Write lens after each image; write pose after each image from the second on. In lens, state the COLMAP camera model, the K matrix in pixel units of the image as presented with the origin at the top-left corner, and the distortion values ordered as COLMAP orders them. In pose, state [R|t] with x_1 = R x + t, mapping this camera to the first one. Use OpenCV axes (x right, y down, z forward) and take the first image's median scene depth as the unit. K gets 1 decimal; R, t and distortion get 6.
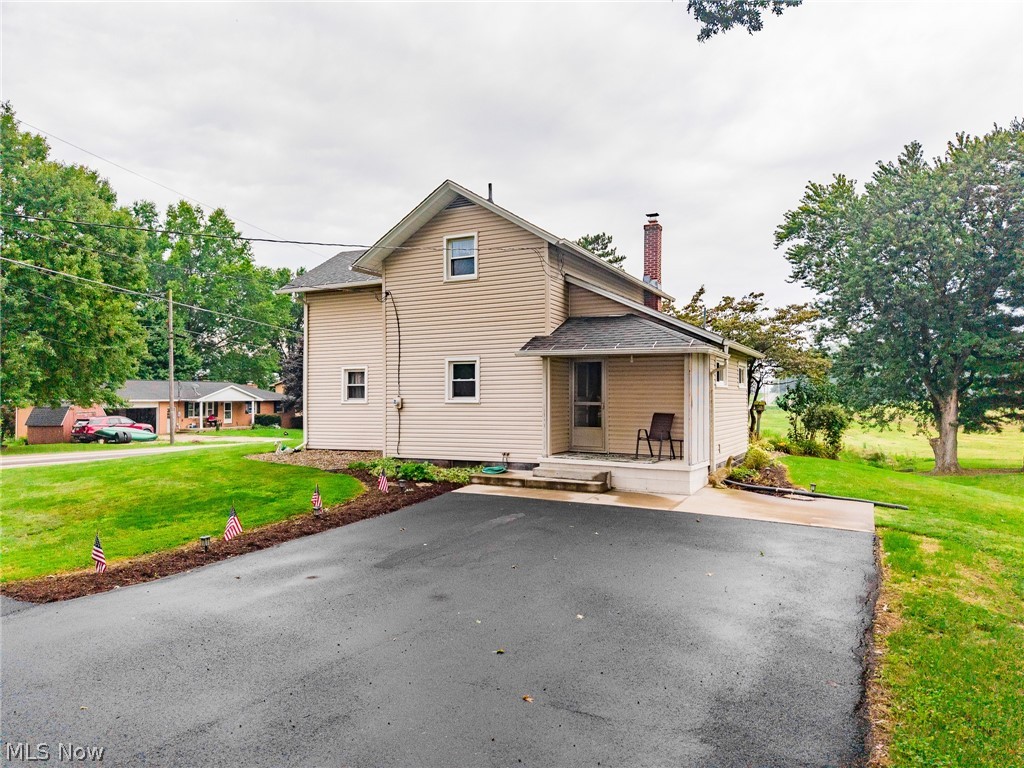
lens RADIAL K [[709.4, 0, 512.0], [0, 709.4, 384.0], [0, 0, 1]] dist [0.074860, -0.137211]
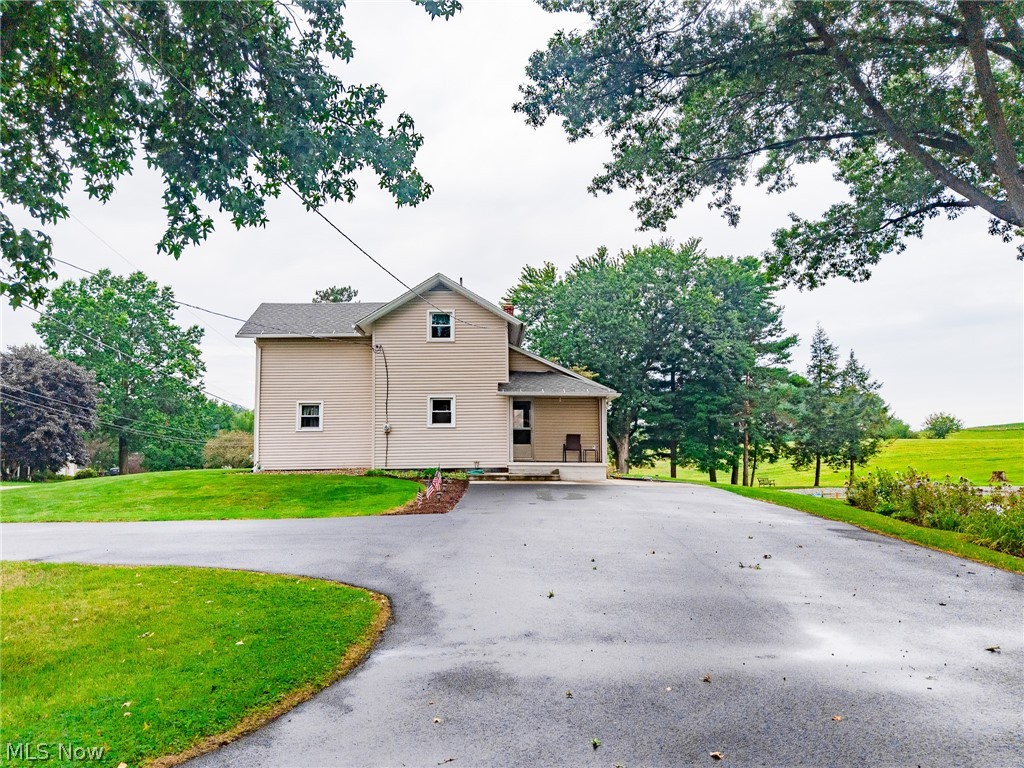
lens RADIAL K [[806.1, 0, 512.0], [0, 806.1, 384.0], [0, 0, 1]] dist [0.005709, -0.002206]
pose [[0.868738, 0.039074, 0.493729, -0.737178], [-0.004596, 0.997476, -0.070854, 0.052664], [-0.495251, 0.059285, 0.866725, -0.463264]]
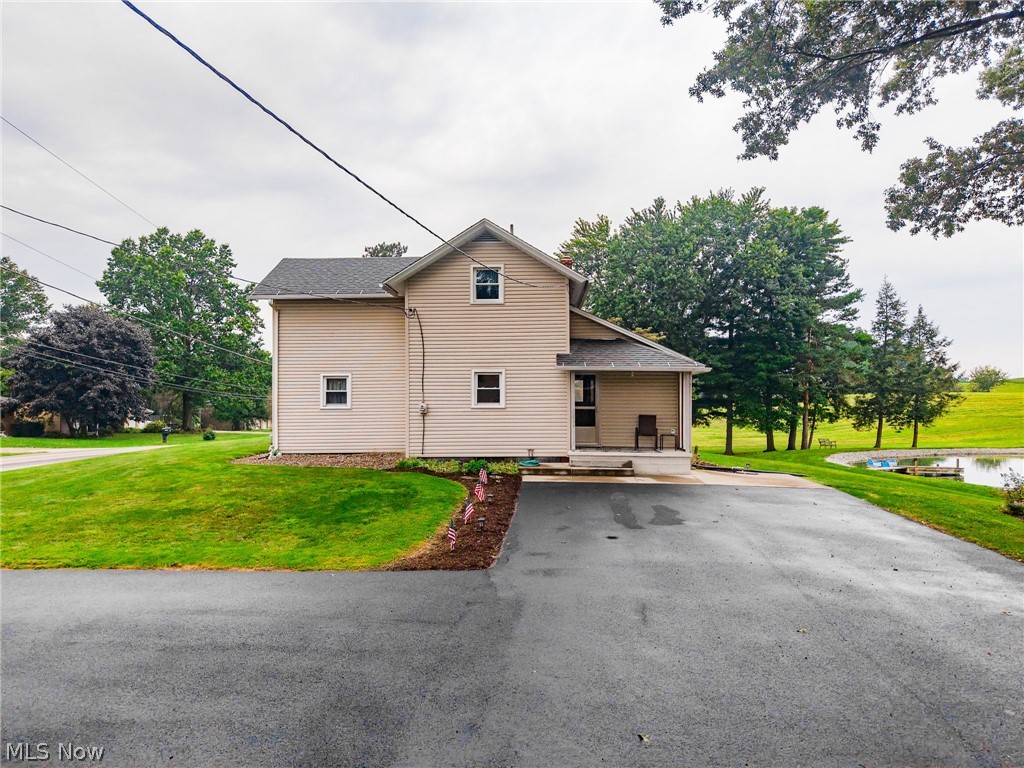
lens RADIAL K [[722.6, 0, 512.0], [0, 722.6, 384.0], [0, 0, 1]] dist [0.002555, -0.000022]
pose [[0.898480, 0.007892, 0.438944, -0.553687], [-0.008445, 0.999964, -0.000692, -0.012501], [-0.438933, -0.003085, 0.898514, -0.089257]]
